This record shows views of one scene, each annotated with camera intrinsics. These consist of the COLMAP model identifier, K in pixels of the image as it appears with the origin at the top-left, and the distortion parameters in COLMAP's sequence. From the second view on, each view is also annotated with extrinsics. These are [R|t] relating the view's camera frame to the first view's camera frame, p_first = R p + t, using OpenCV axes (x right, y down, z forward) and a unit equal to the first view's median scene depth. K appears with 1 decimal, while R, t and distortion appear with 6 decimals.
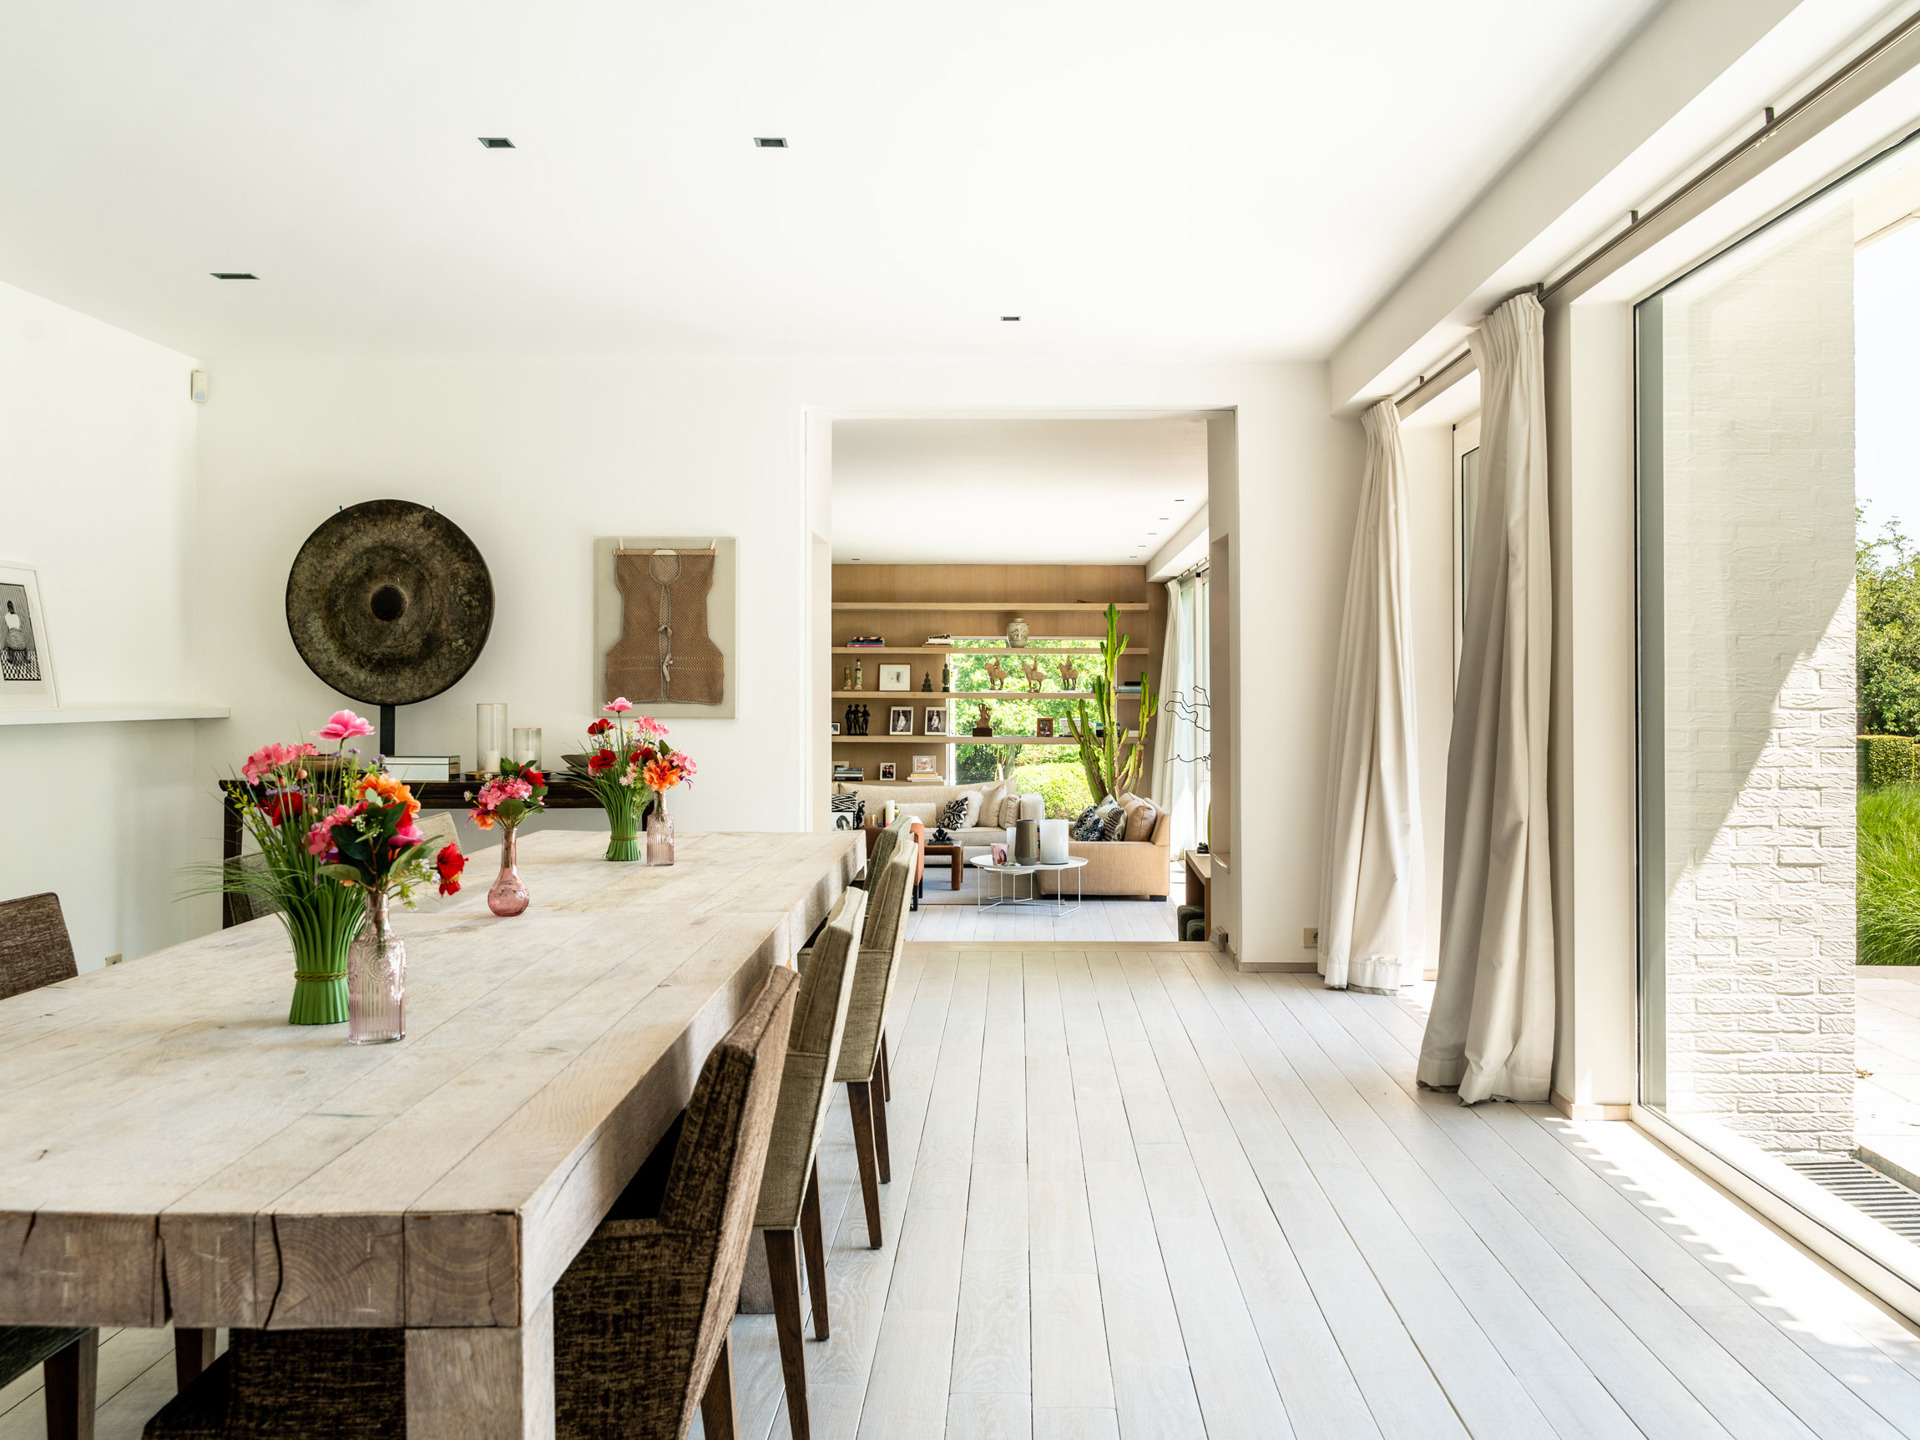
lens RADIAL K [[1657.4, 0, 962.3], [0, 1657.4, 719.7], [0, 0, 1]] dist [0.013934, 0.003519]
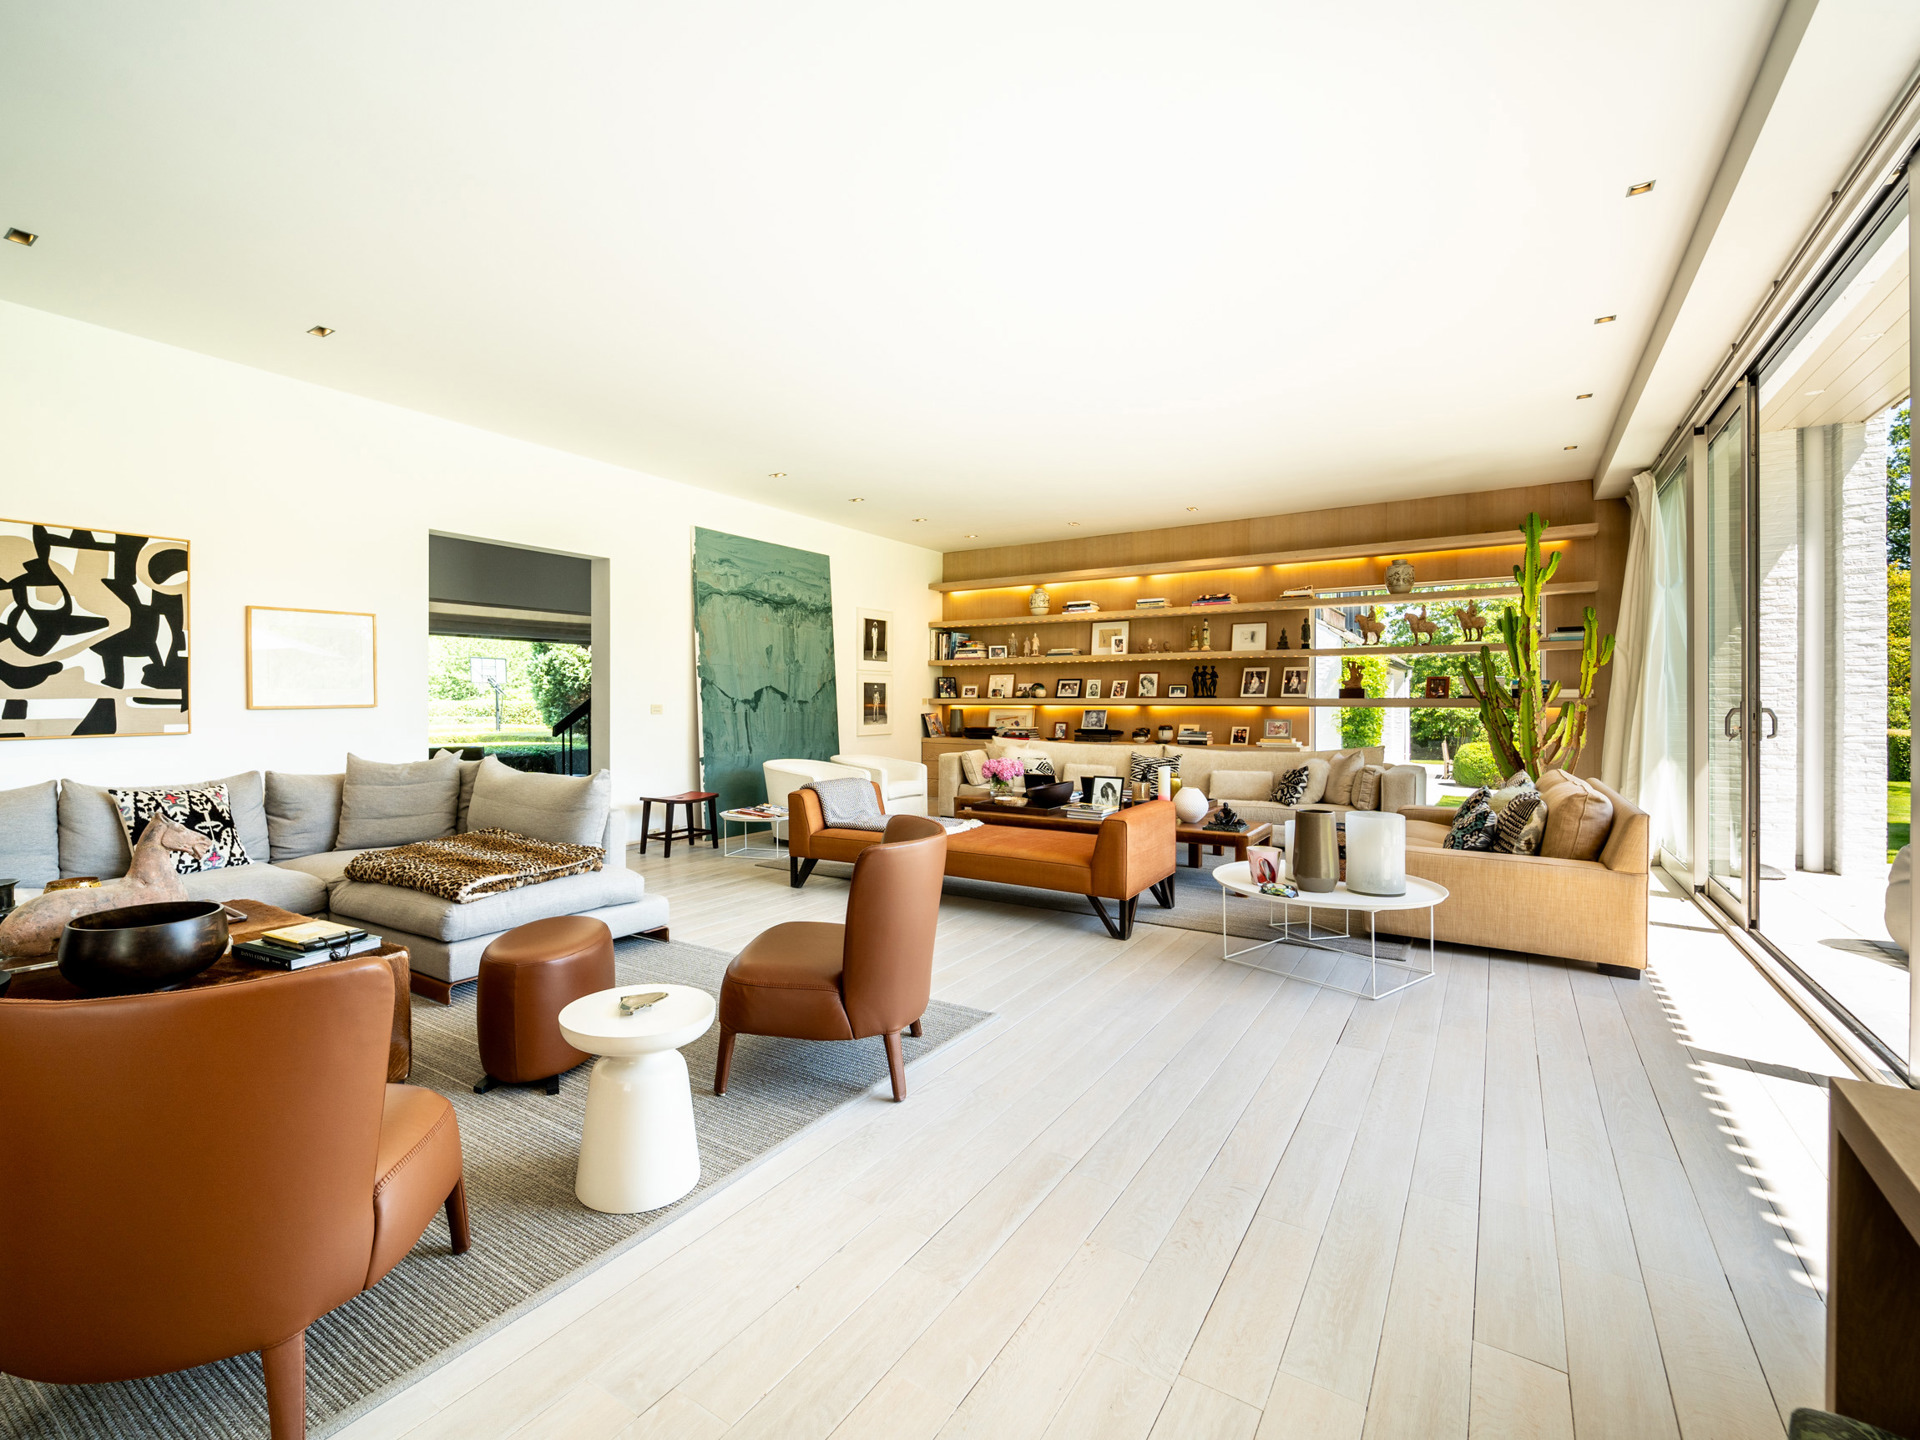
lens RADIAL K [[768.0, 0, 945.9], [0, 768.0, 717.6], [0, 0, 1]] dist [0.000812, -0.000106]
pose [[0.830603, 0.004444, -0.556847, 0.060405], [-0.005665, 0.999984, -0.000469, 0.021928], [0.556836, 0.003544, 0.830615, 0.537623]]
